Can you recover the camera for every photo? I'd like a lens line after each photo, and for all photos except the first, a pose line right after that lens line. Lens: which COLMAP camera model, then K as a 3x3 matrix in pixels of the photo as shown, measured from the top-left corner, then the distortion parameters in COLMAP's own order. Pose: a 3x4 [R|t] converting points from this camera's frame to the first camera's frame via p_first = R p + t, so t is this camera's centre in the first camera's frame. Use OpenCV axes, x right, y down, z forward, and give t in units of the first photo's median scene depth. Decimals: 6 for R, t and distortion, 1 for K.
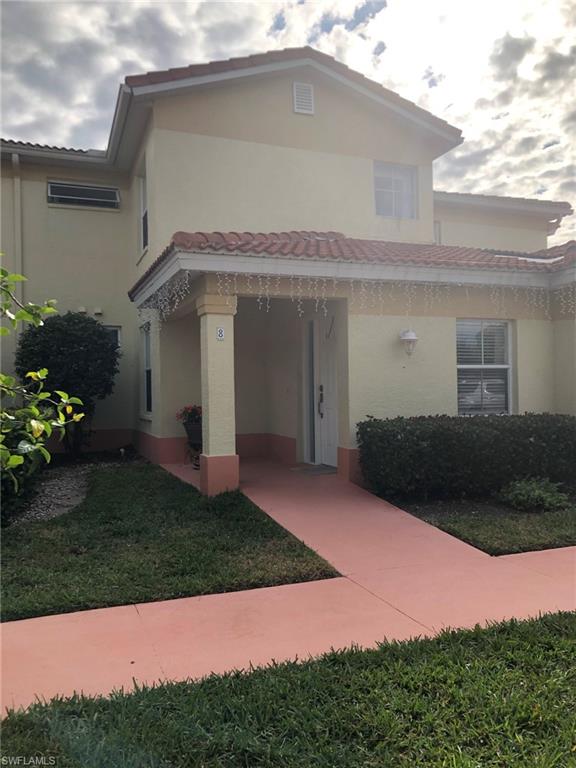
lens RADIAL K [[634.0, 0, 284.8], [0, 634.0, 382.3], [0, 0, 1]] dist [0.035704, -0.006309]
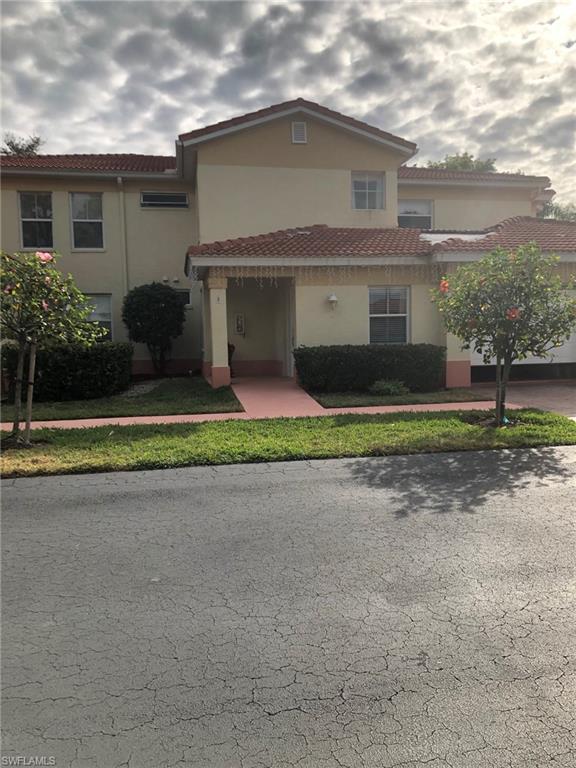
lens RADIAL K [[634.0, 0, 290.9], [0, 634.0, 384.7], [0, 0, 1]] dist [0.035704, -0.006309]
pose [[0.983028, 0.008964, -0.183238, 0.365461], [0.007193, 0.996154, 0.087319, 0.008264], [0.183316, -0.087155, 0.979183, -0.634295]]
